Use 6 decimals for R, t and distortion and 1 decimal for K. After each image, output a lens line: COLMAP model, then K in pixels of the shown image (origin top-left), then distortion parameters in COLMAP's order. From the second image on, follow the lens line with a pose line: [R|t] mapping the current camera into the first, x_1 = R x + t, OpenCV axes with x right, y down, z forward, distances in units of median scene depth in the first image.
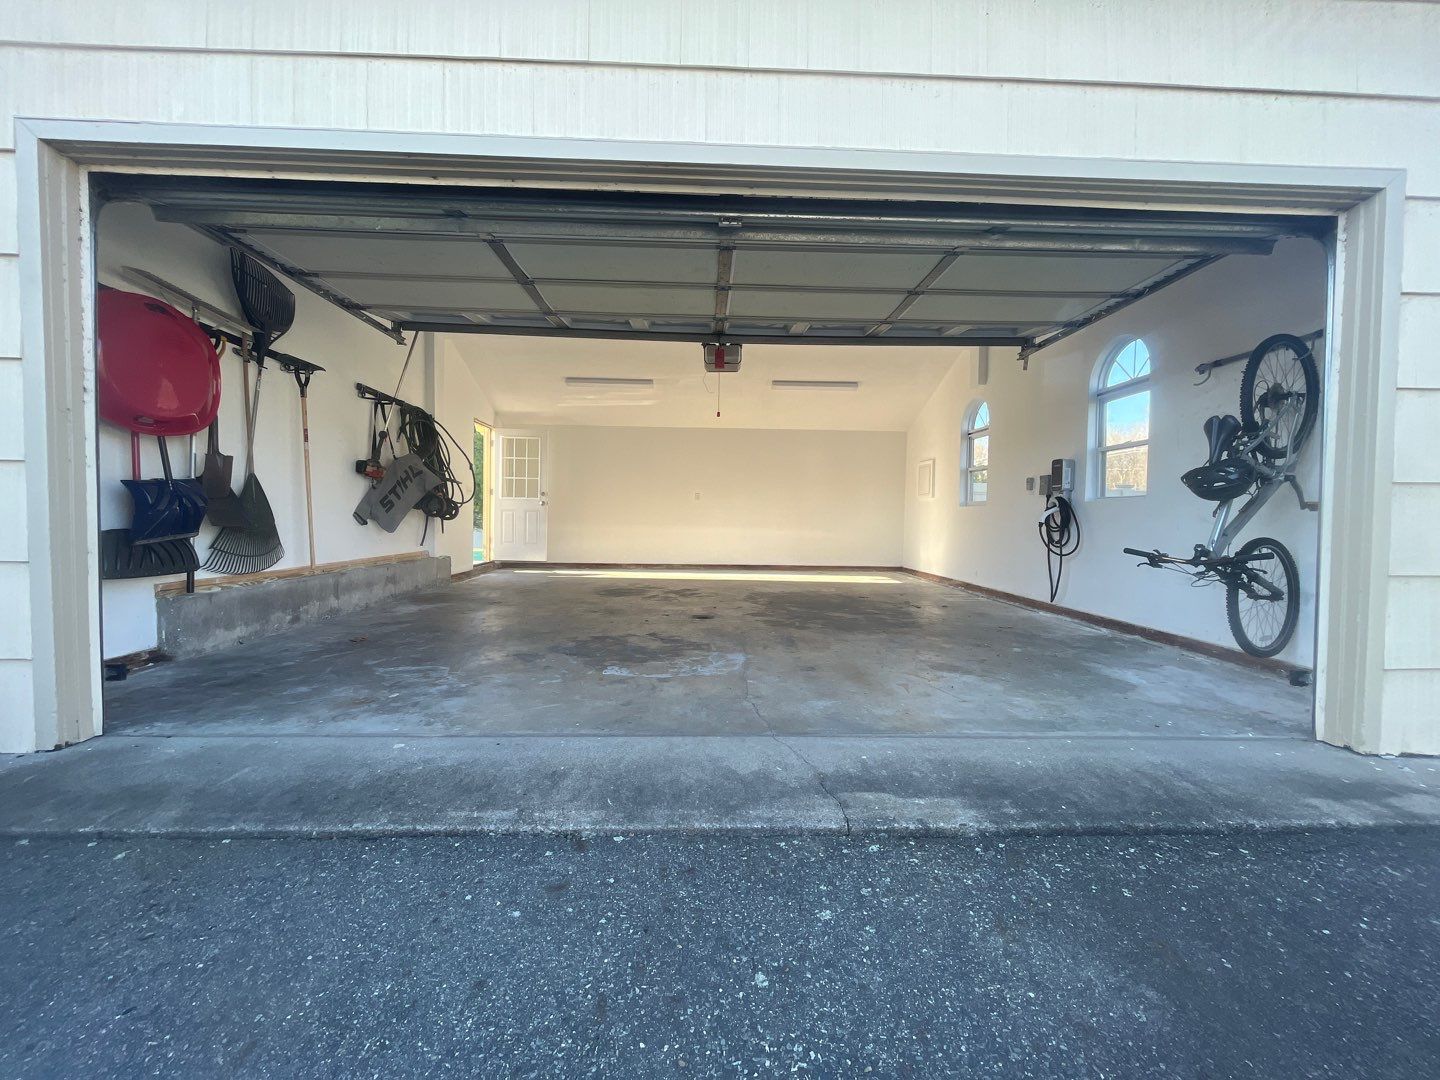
lens RADIAL K [[581.5, 0, 718.9], [0, 581.5, 533.9], [0, 0, 1]] dist [-0.002261, 0.000010]
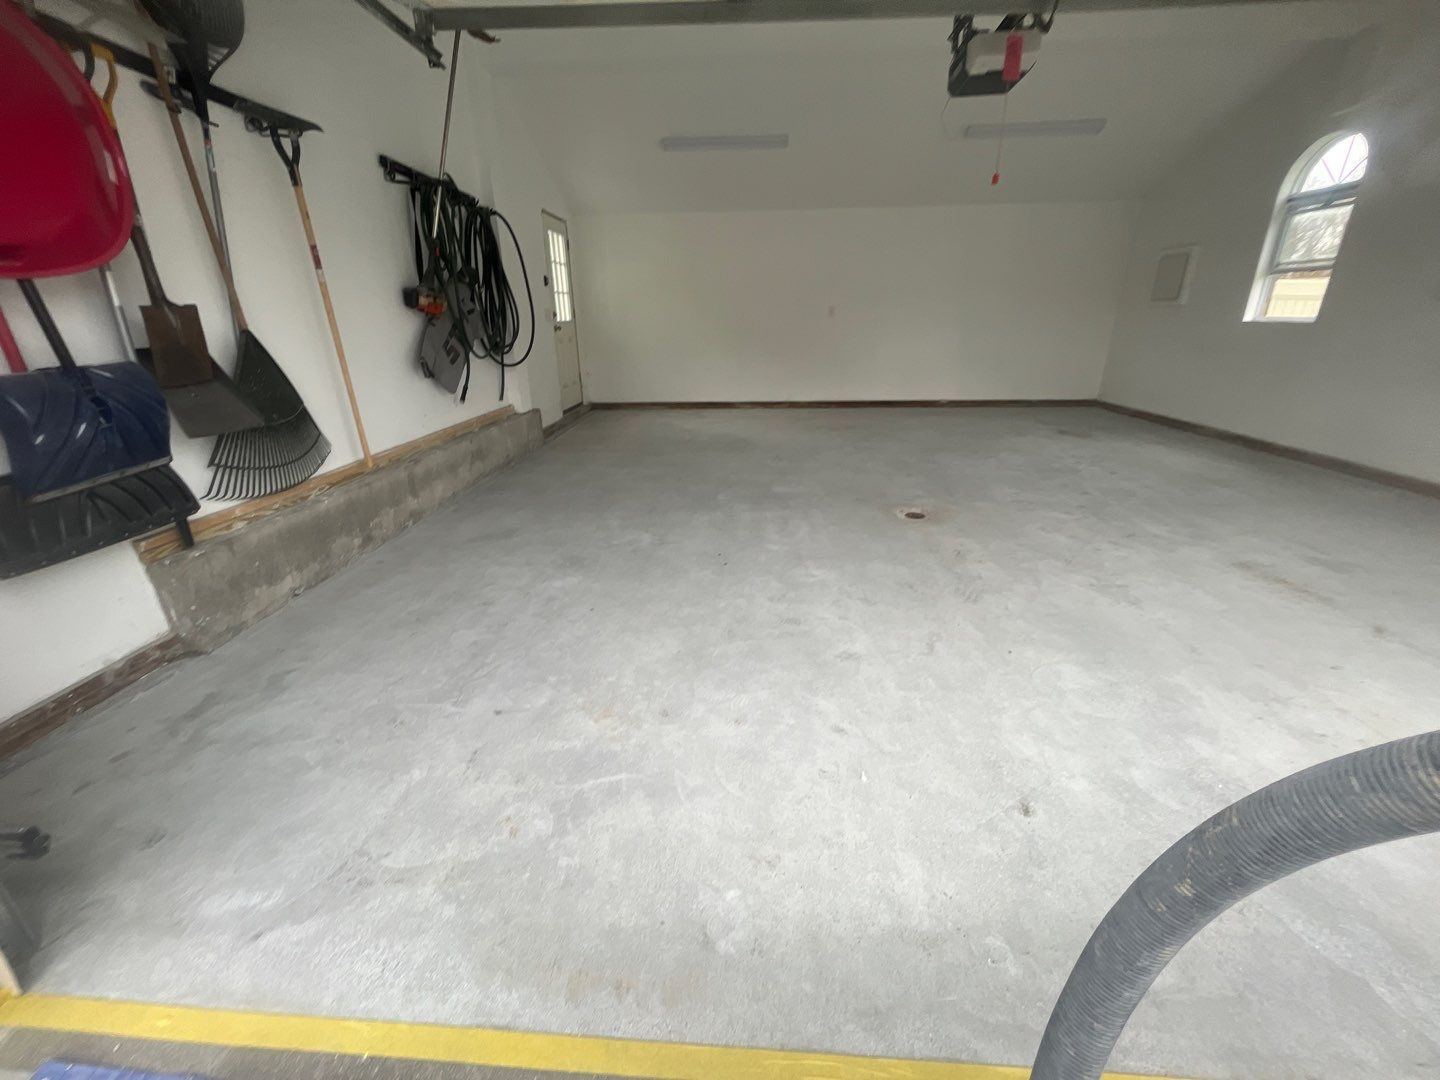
lens RADIAL K [[580.4, 0, 718.9], [0, 580.4, 534.5], [0, 0, 1]] dist [-0.002297, -0.000107]
pose [[0.994937, 0.007080, -0.100248, -0.343221], [0.025851, 0.945918, 0.323373, -0.115606], [0.097116, -0.324327, 0.940946, 0.561921]]
